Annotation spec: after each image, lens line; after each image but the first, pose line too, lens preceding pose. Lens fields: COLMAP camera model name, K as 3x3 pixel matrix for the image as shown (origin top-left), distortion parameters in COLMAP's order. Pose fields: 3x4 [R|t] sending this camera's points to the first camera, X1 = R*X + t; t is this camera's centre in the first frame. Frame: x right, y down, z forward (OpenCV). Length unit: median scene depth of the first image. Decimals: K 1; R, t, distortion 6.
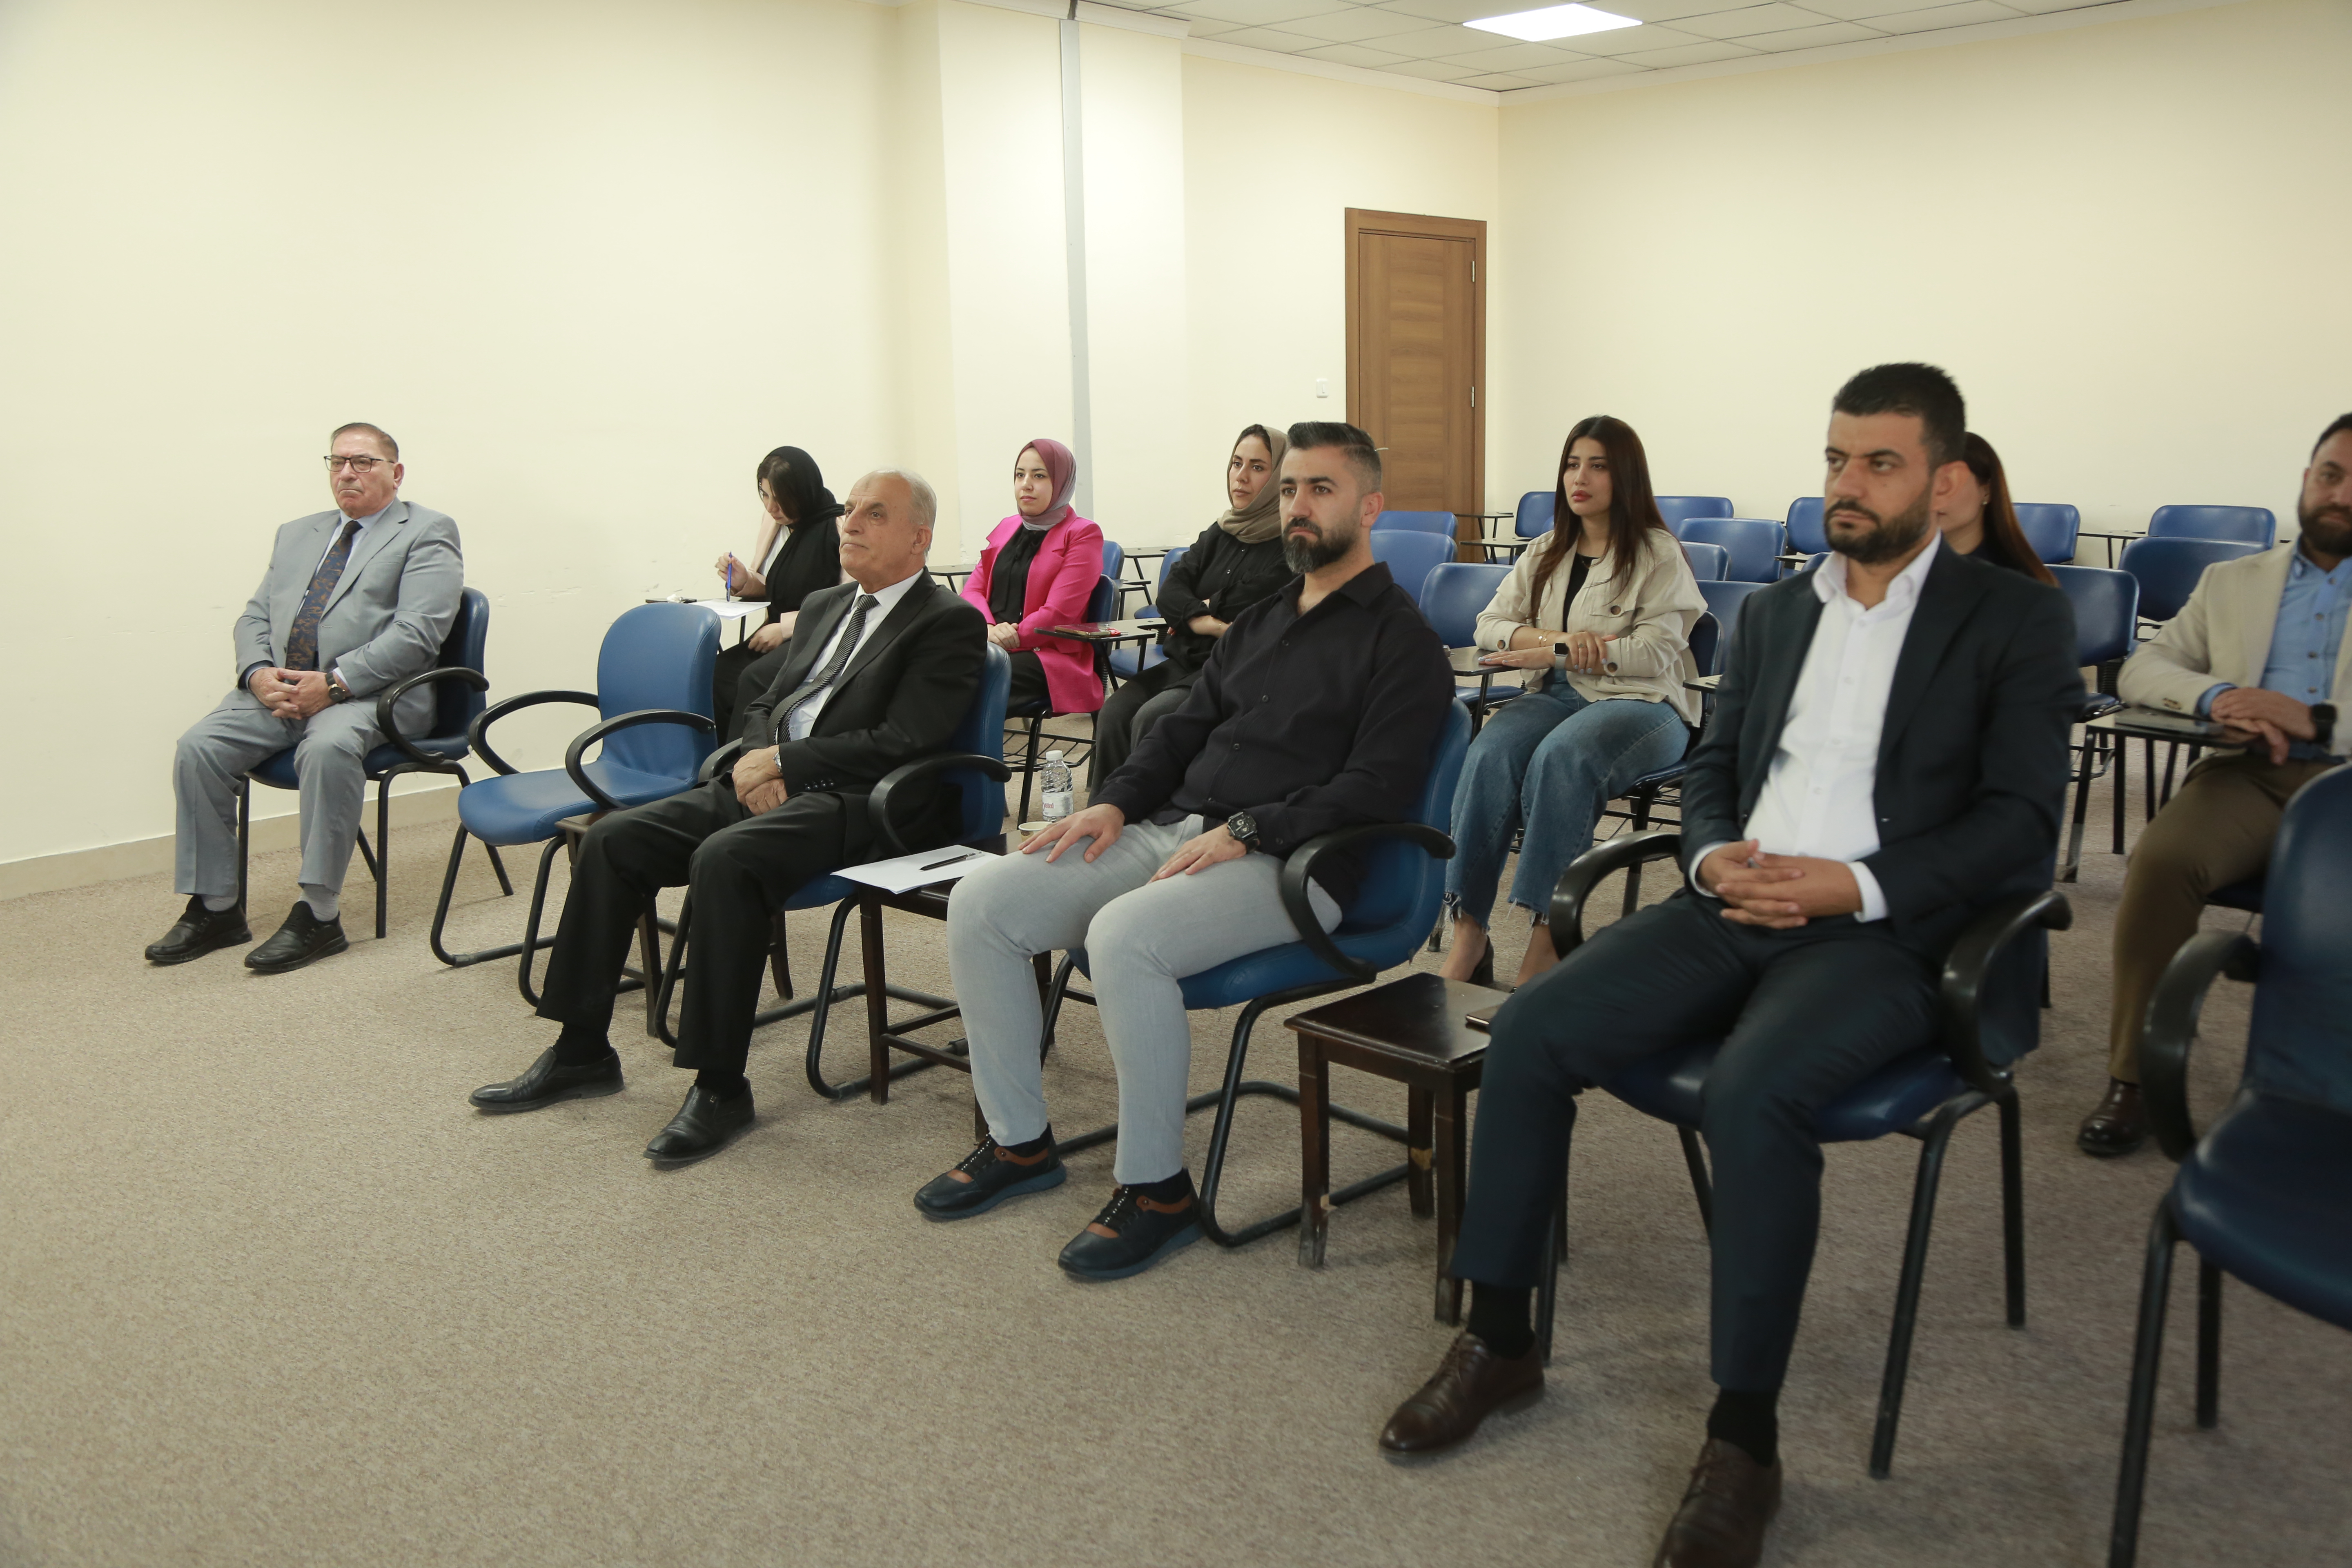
lens RADIAL K [[1834.6, 0, 1184.8], [0, 1834.6, 841.6], [0, 0, 1]] dist [-0.072162, 0.111140]
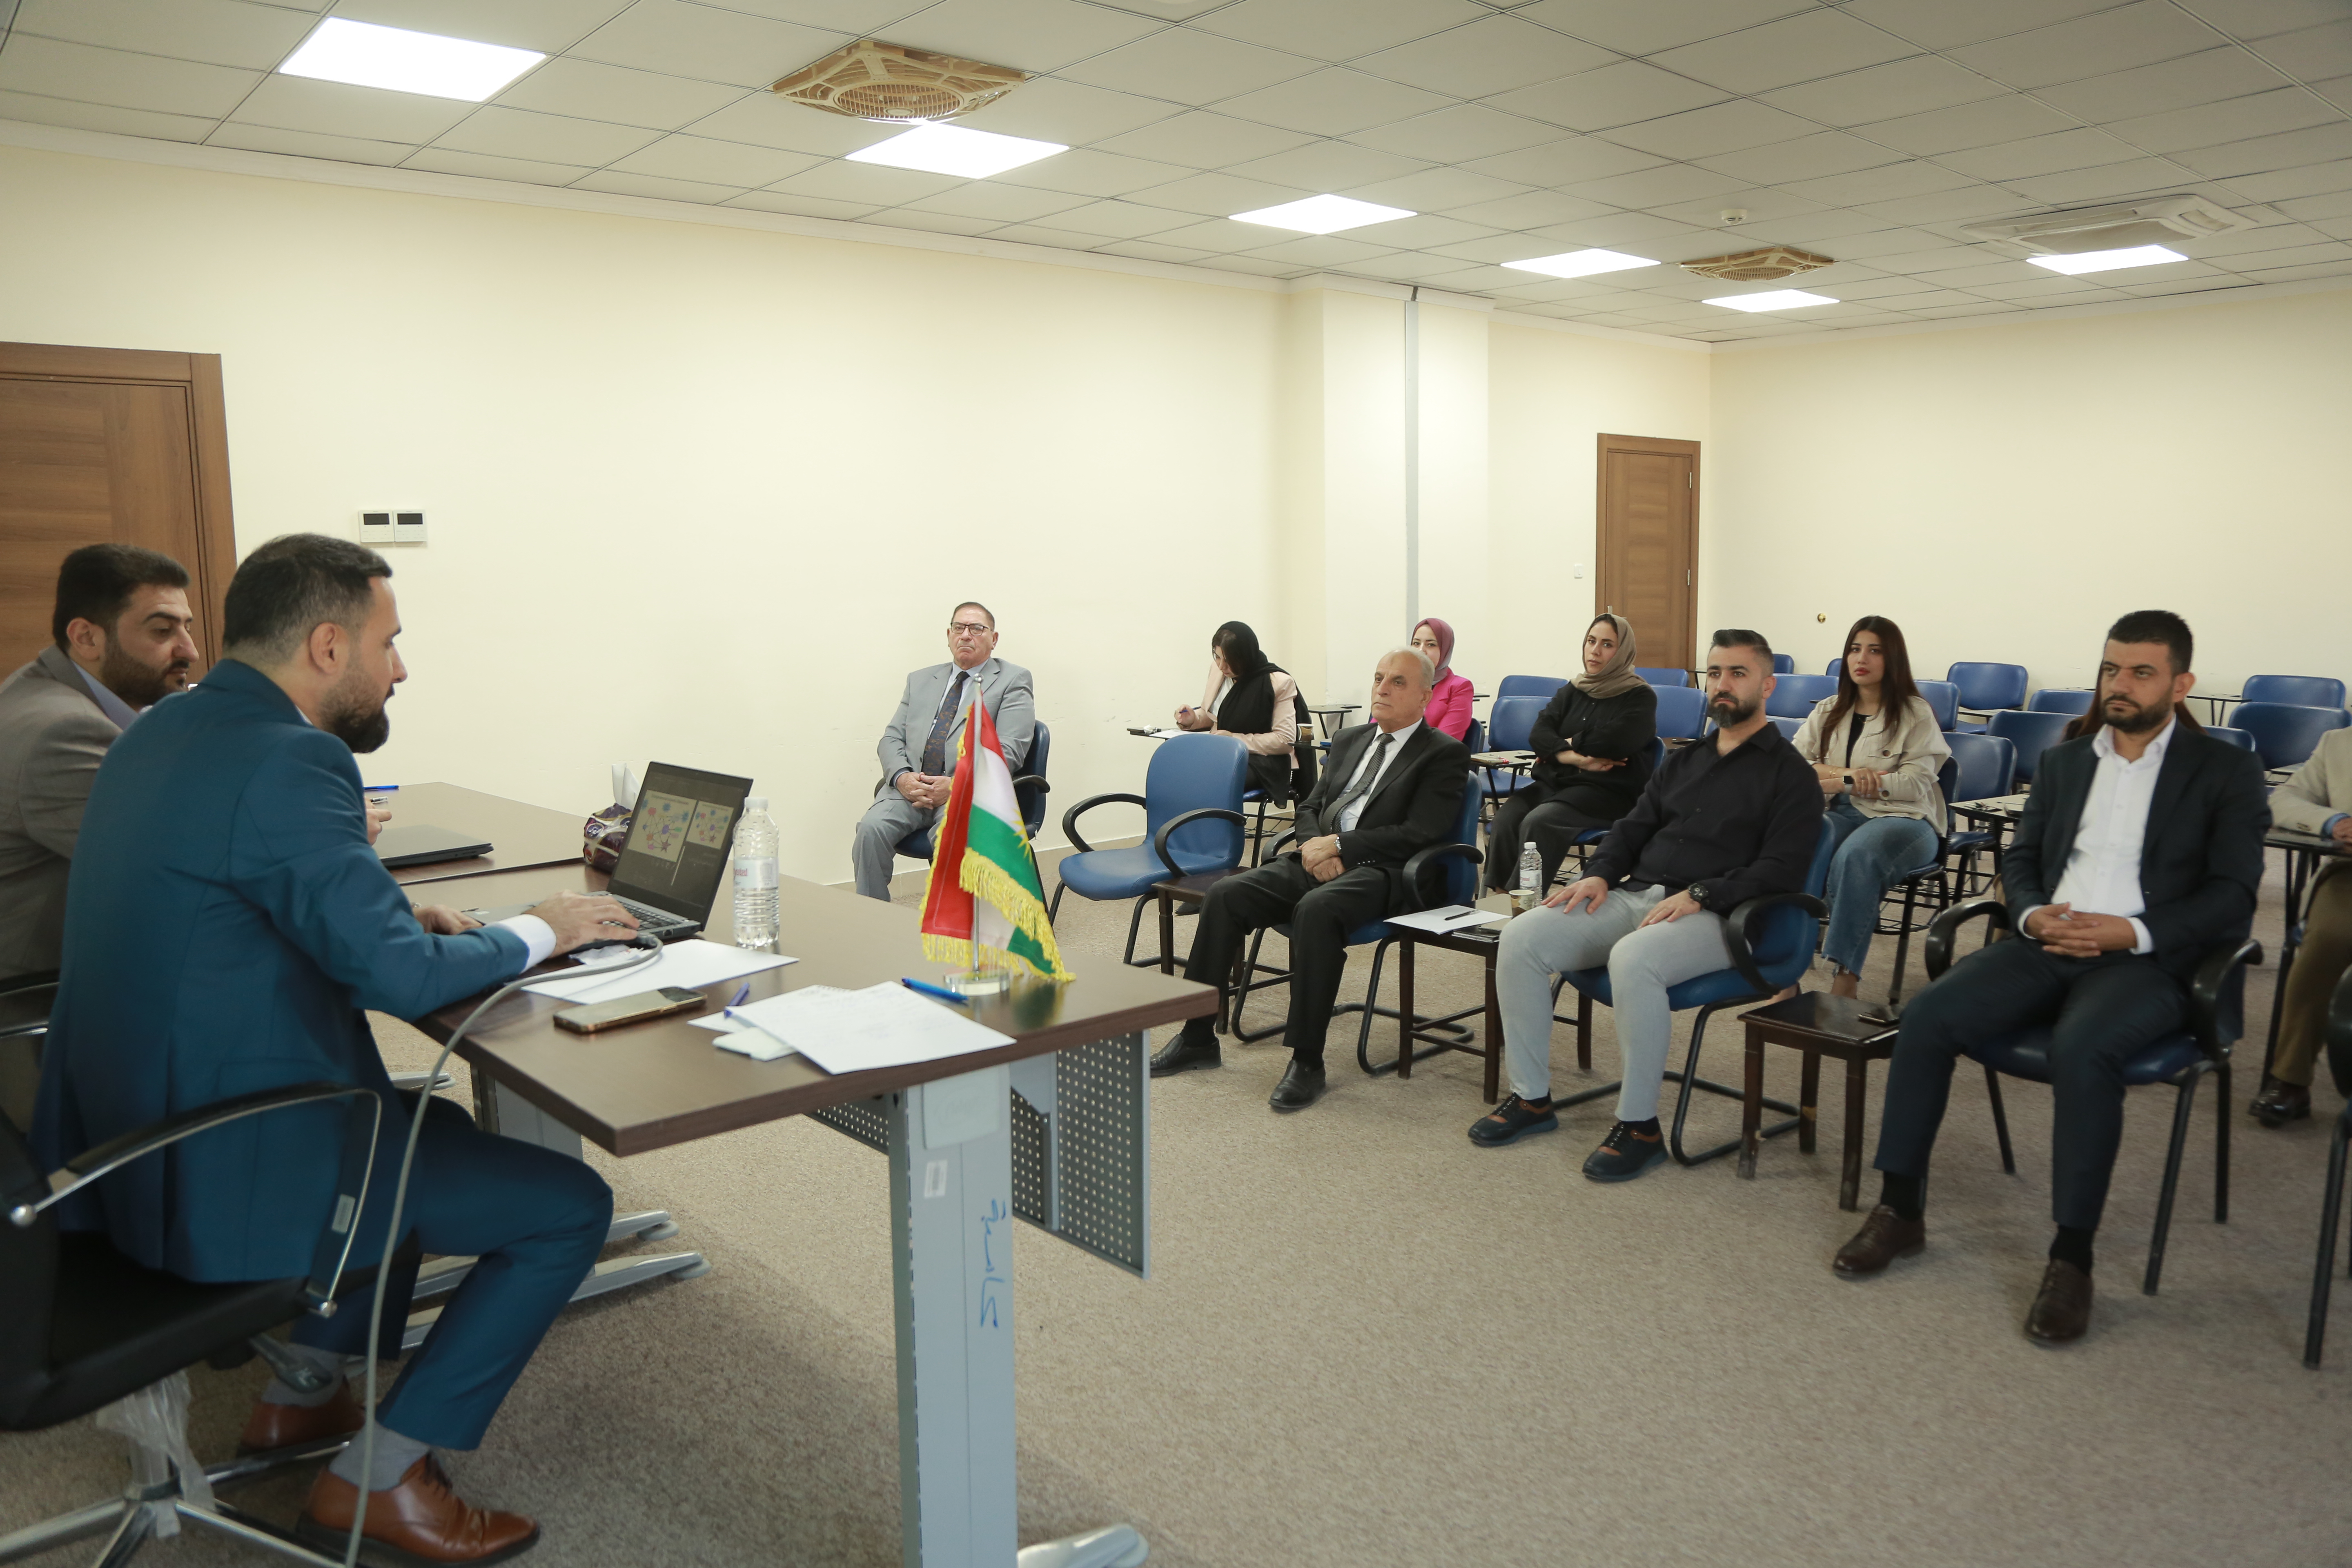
lens RADIAL K [[1617.7, 0, 1172.8], [0, 1617.7, 855.3], [0, 0, 1]] dist [-0.107907, 0.073560]
pose [[0.995716, 0.023449, -0.089442, -0.271613], [-0.027850, 0.998445, -0.048284, 0.035695], [0.088171, 0.050568, 0.994821, -0.356421]]
